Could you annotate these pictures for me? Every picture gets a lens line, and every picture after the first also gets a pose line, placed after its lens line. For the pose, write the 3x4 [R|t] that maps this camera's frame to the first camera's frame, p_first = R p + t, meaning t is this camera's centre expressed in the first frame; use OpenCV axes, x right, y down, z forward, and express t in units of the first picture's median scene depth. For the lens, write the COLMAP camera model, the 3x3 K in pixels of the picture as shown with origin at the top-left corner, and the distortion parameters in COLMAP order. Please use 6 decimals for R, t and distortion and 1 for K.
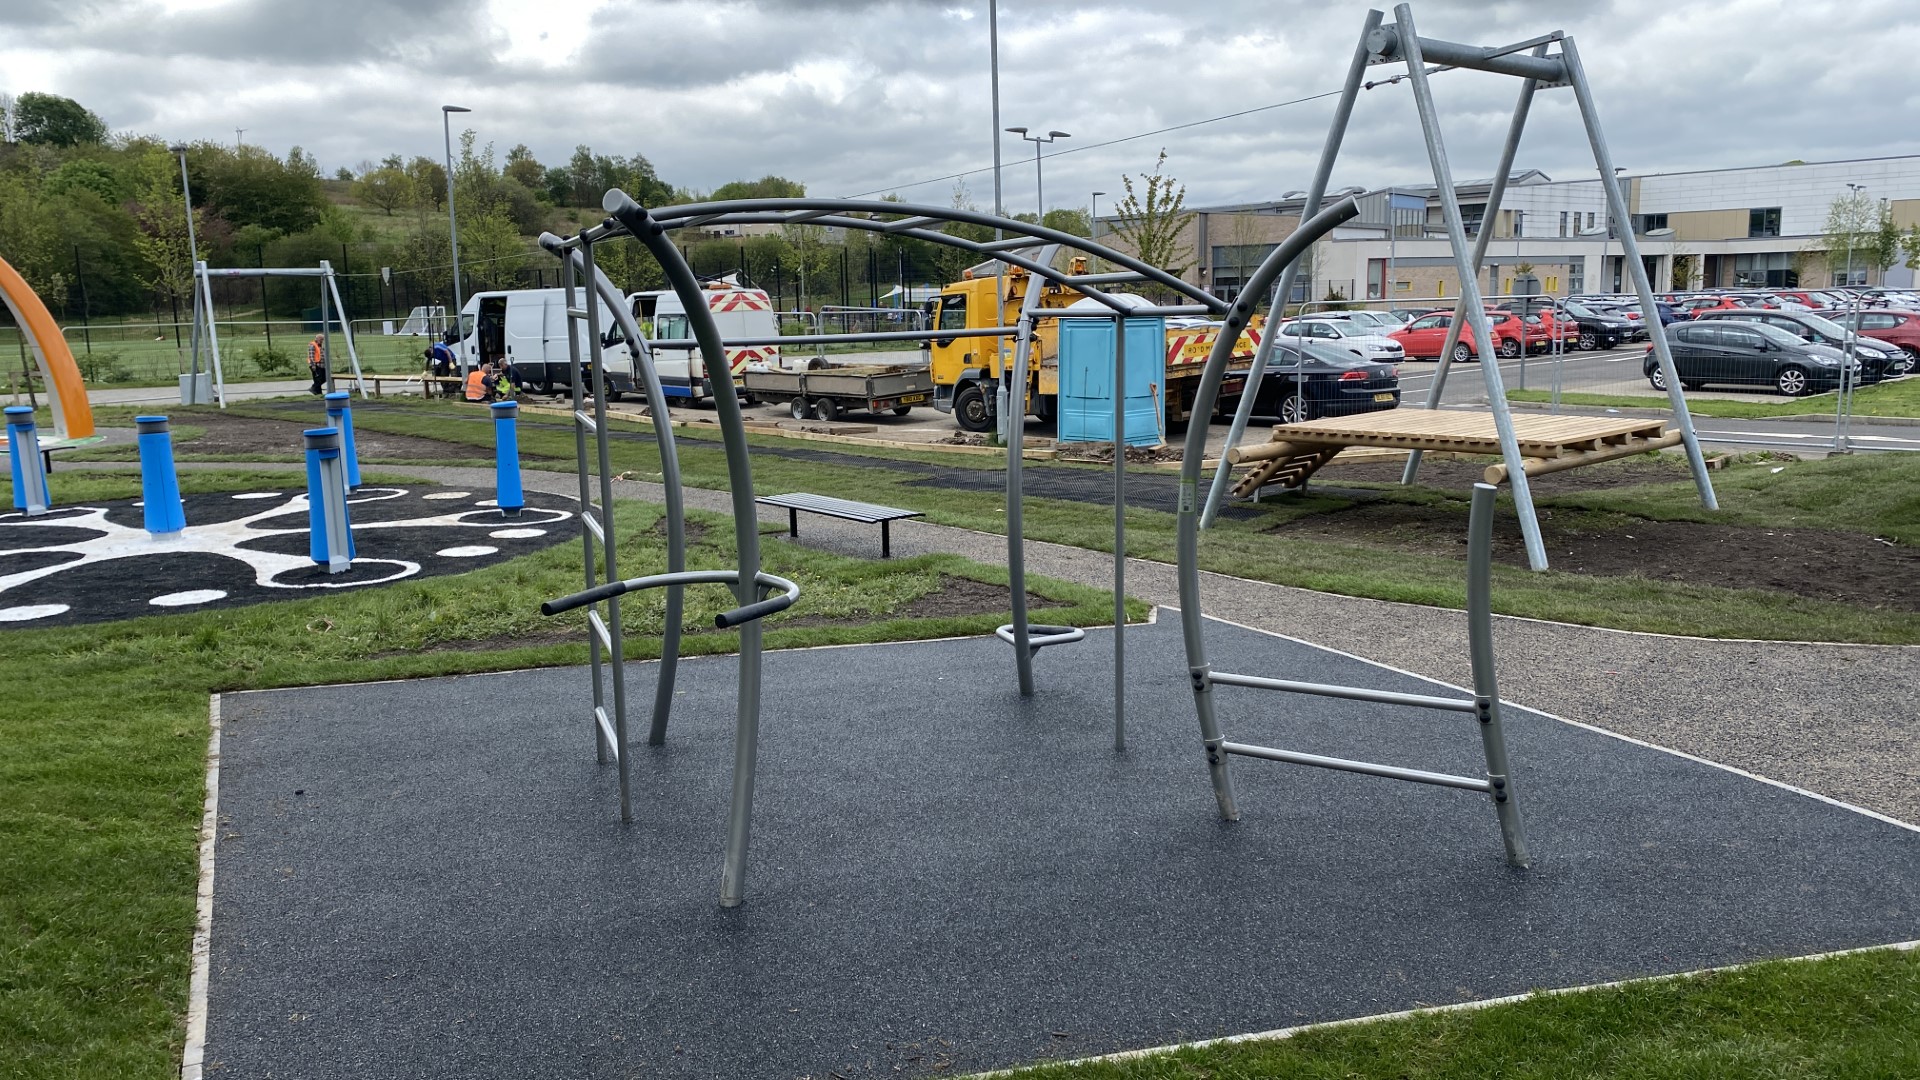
lens RADIAL K [[1459.9, 0, 951.3], [0, 1459.9, 548.6], [0, 0, 1]] dist [0.041686, -0.043304]
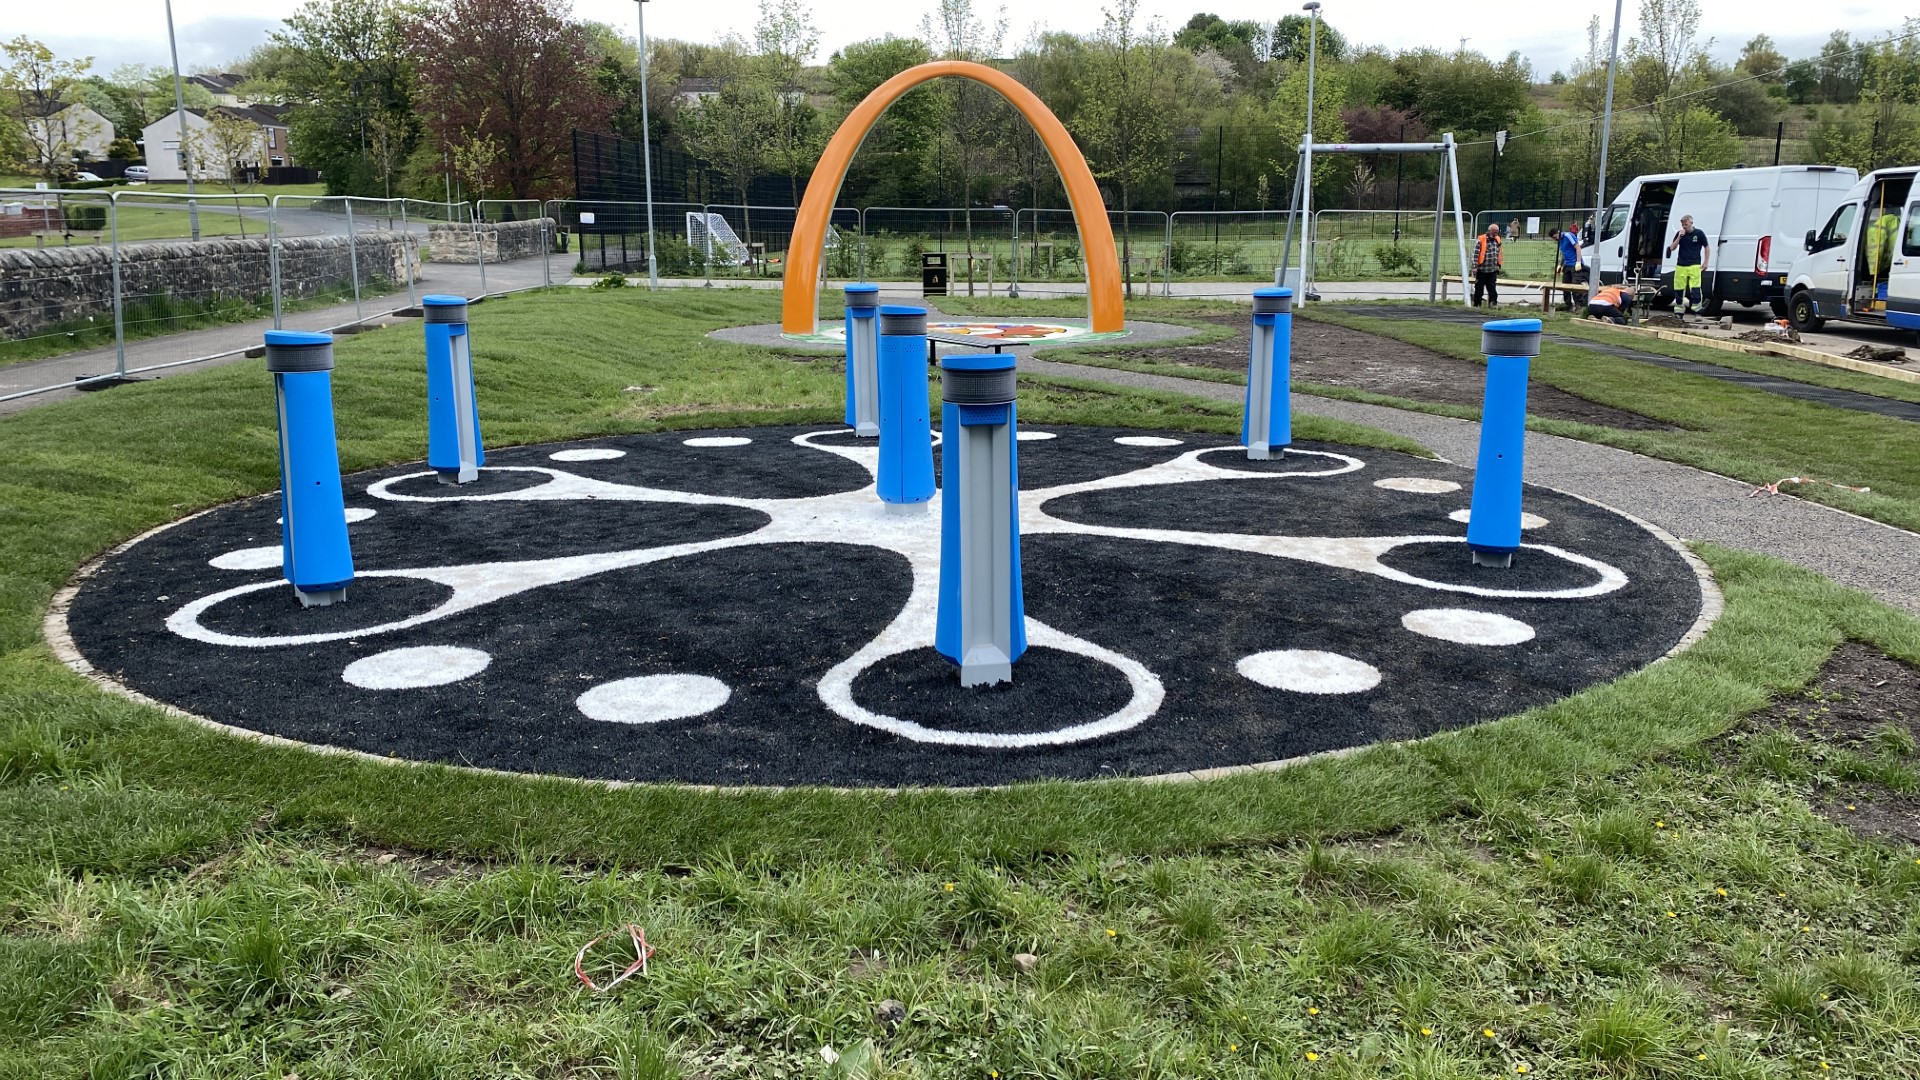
lens RADIAL K [[1459.9, 0, 961.2], [0, 1459.9, 531.2], [0, 0, 1]] dist [0.041686, -0.043304]
pose [[0.728919, 0.166102, -0.664145, -0.035086], [-0.134301, 0.985964, 0.099189, -0.017733], [0.671298, 0.016894, 0.740995, 0.167263]]
